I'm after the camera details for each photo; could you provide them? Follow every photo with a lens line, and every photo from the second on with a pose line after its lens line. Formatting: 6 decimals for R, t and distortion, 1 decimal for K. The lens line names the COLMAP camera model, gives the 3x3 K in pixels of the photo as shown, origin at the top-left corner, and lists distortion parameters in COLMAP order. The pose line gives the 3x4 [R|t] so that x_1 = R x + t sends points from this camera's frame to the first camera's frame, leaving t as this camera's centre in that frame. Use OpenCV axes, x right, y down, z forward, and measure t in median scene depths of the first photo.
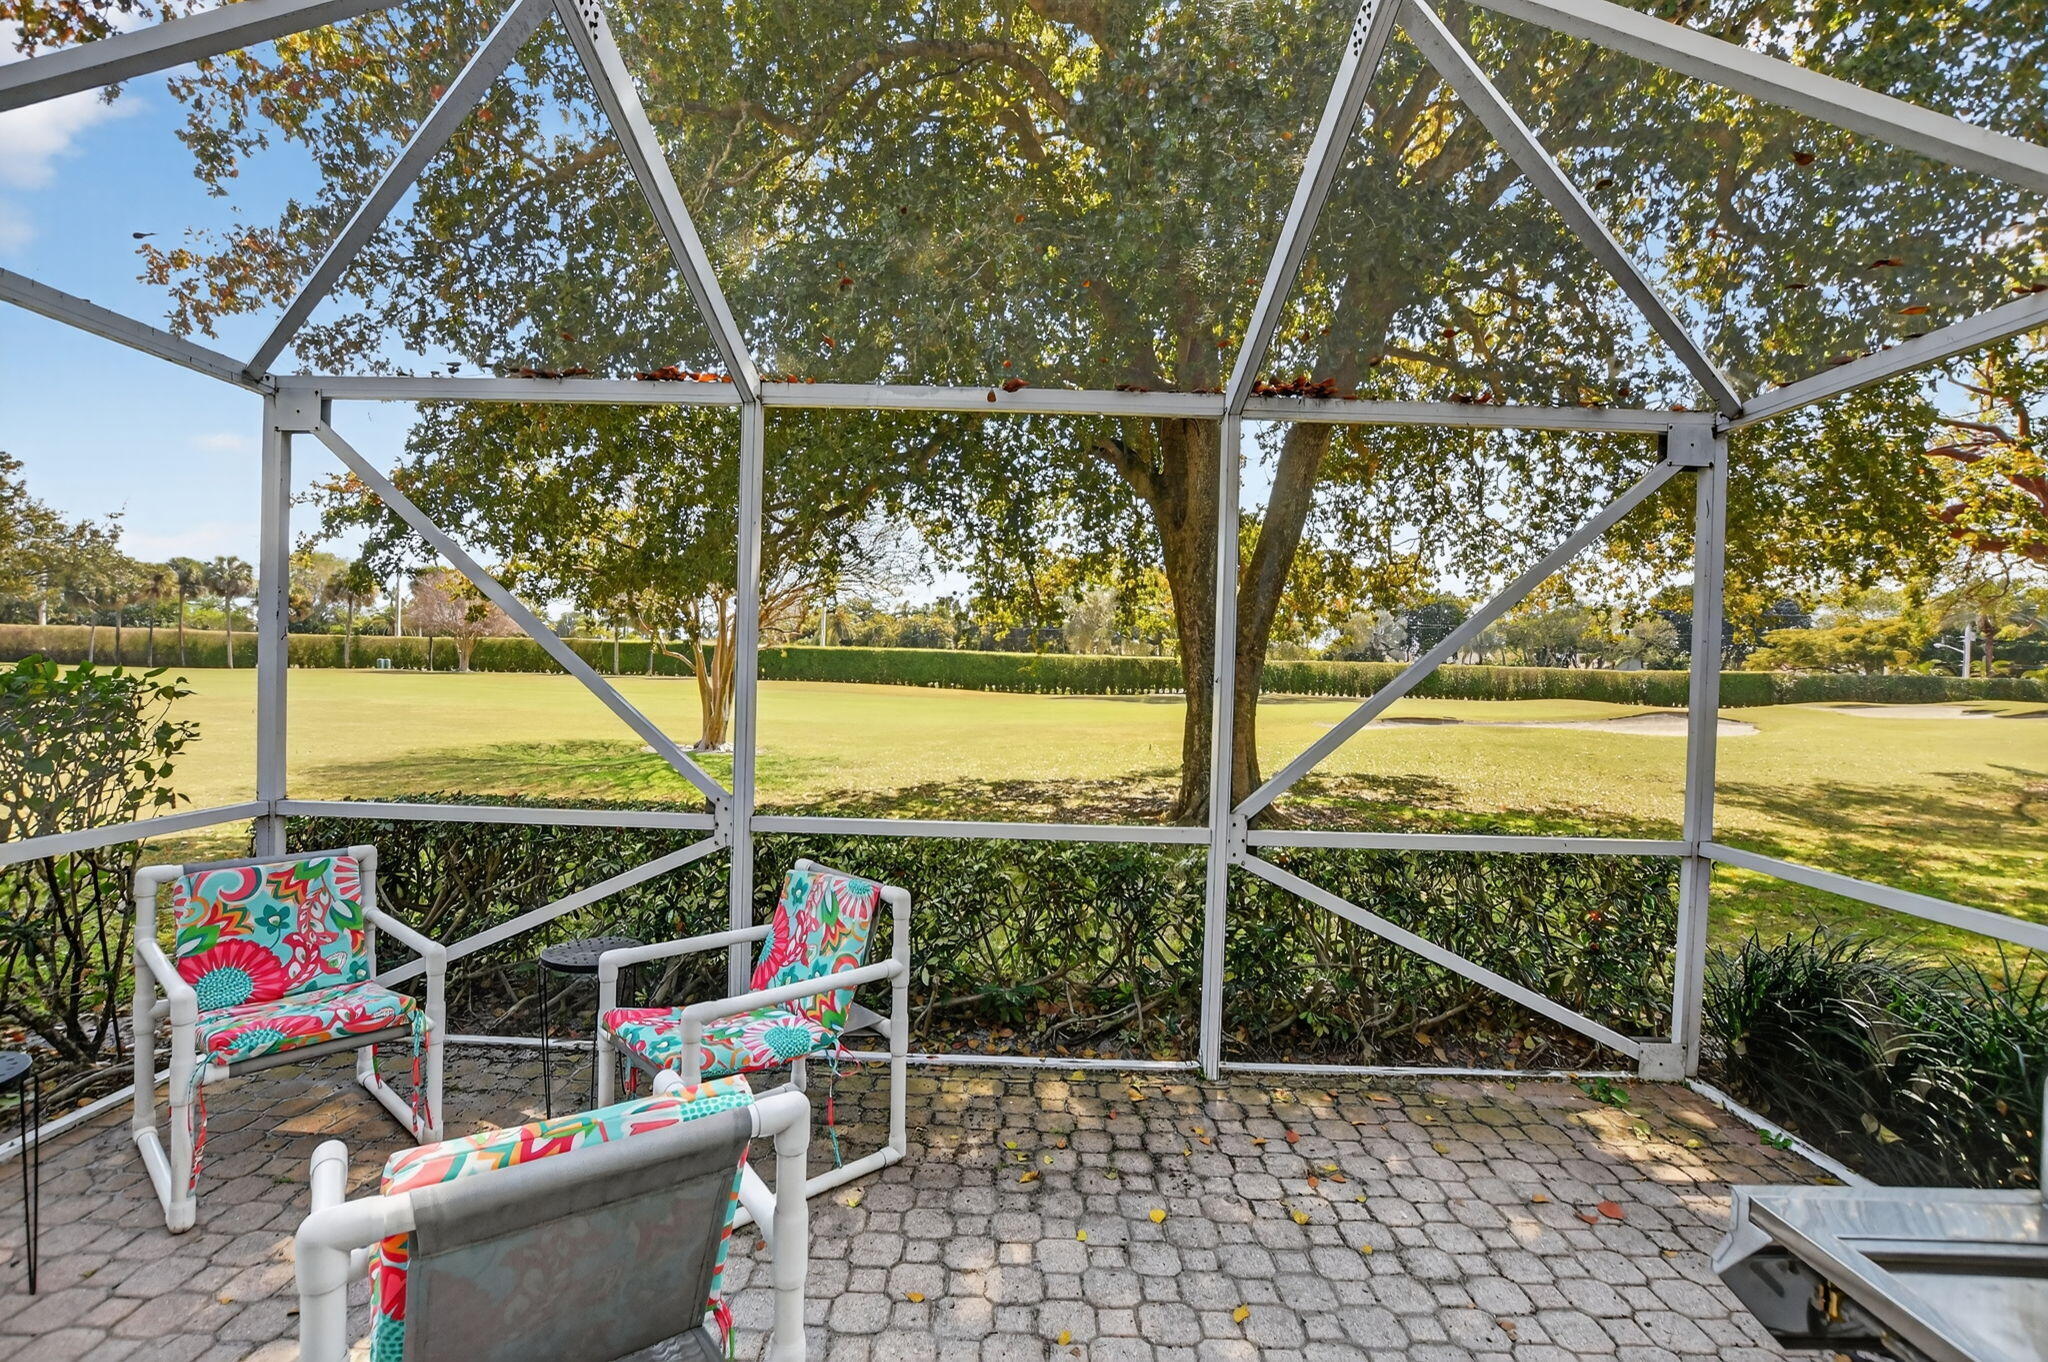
lens RADIAL K [[904.8, 0, 1020.8], [0, 904.8, 684.8], [0, 0, 1]] dist [-0.026612, -0.000452]
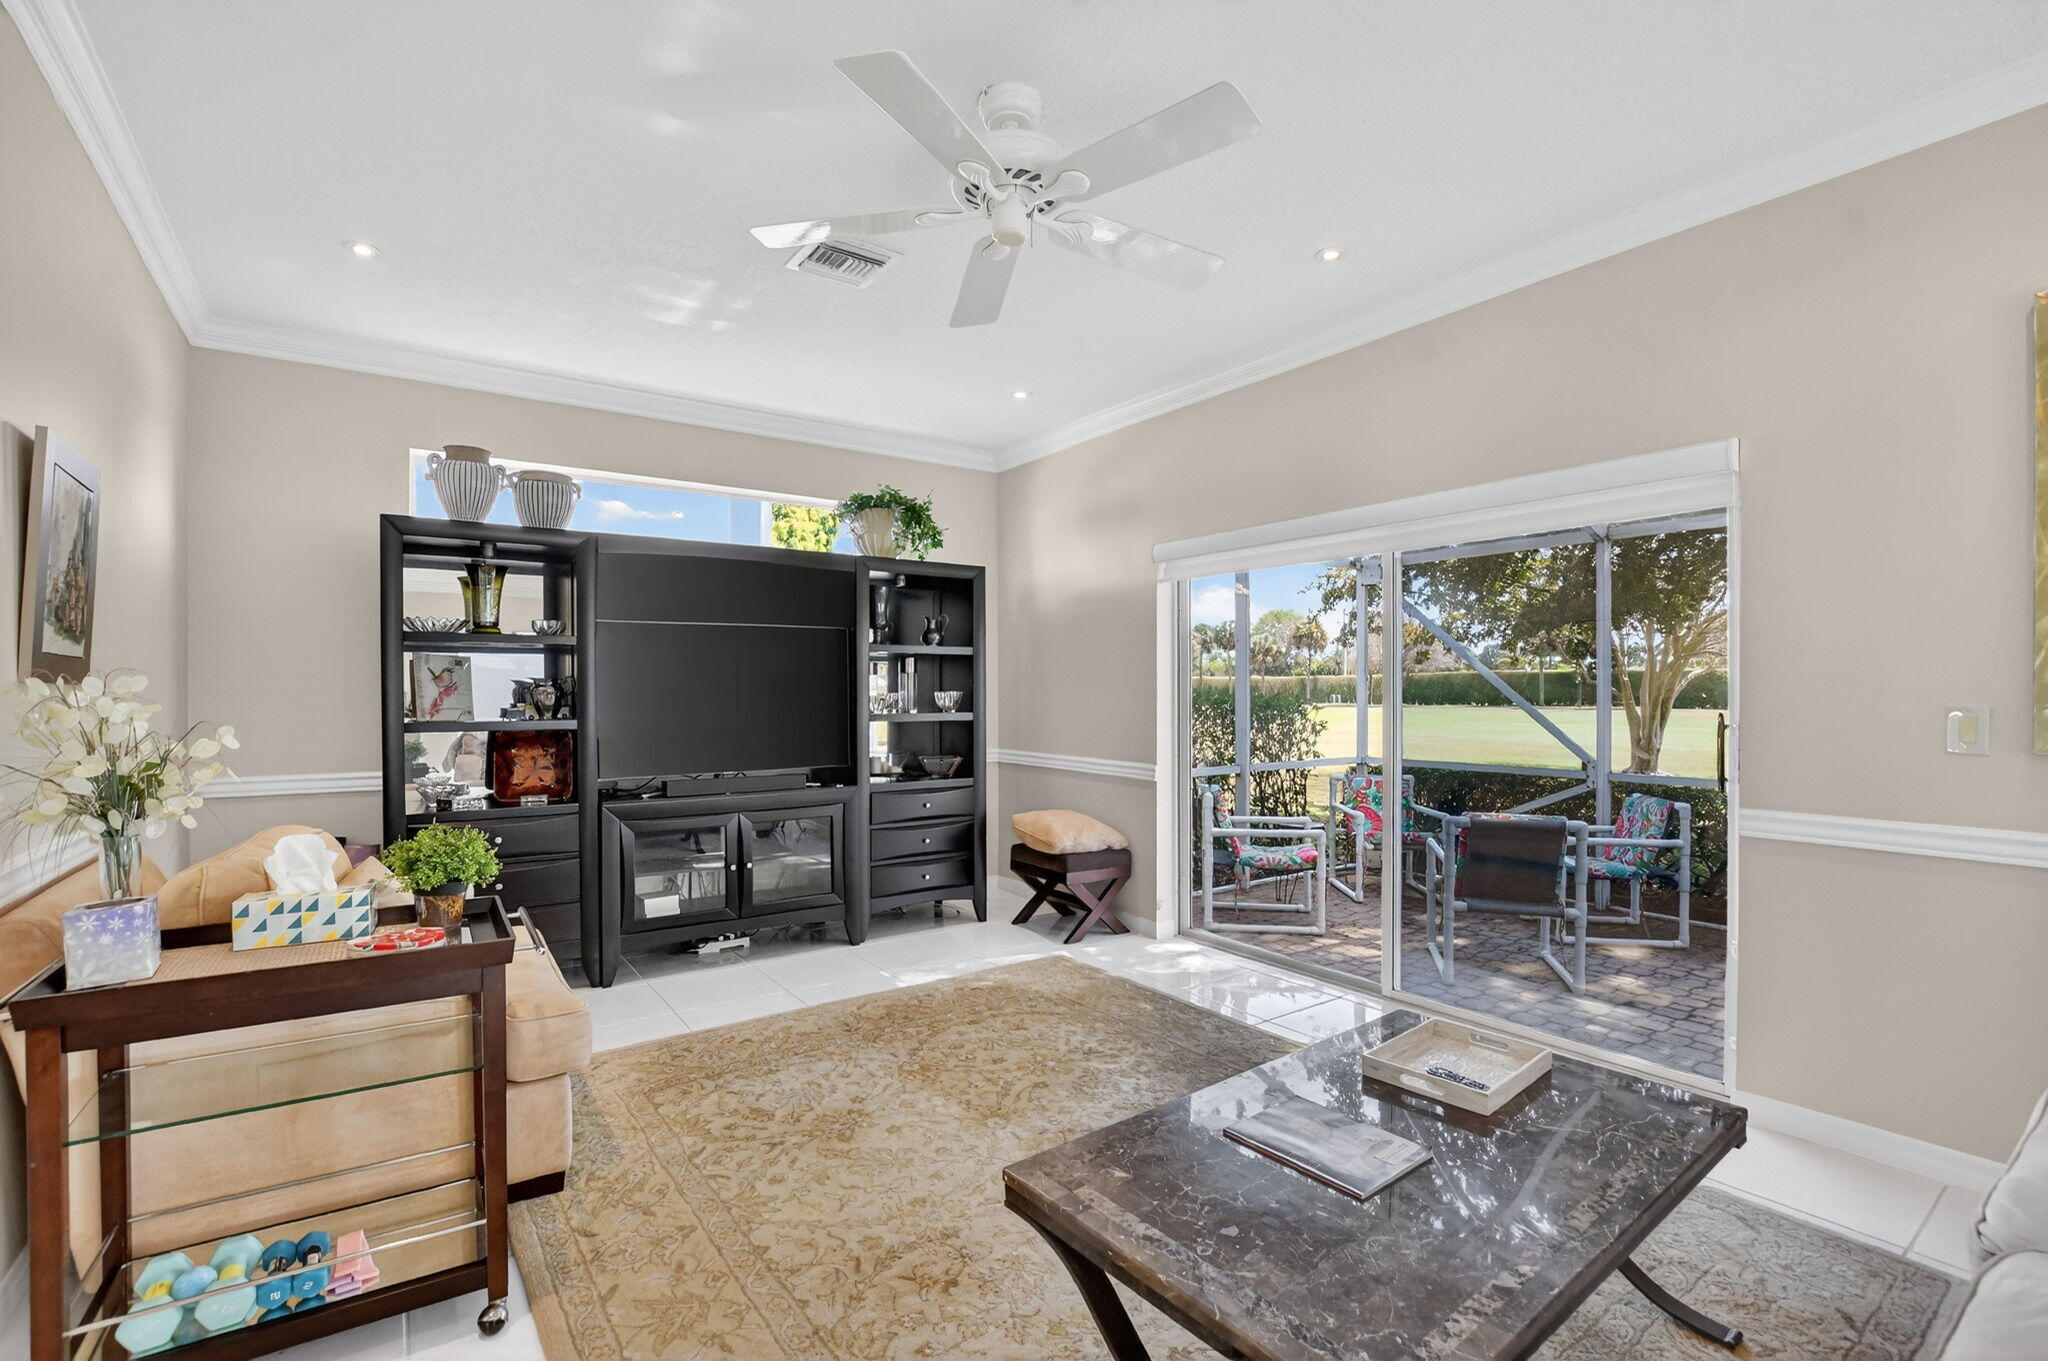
lens RADIAL K [[904.8, 0, 1013.8], [0, 904.8, 692.8], [0, 0, 1]] dist [-0.026612, -0.000452]
pose [[0.577222, -0.024358, -0.816224, 1.087650], [0.001732, 0.999589, -0.028605, 0.087502], [0.816585, 0.015097, 0.577027, -2.279350]]
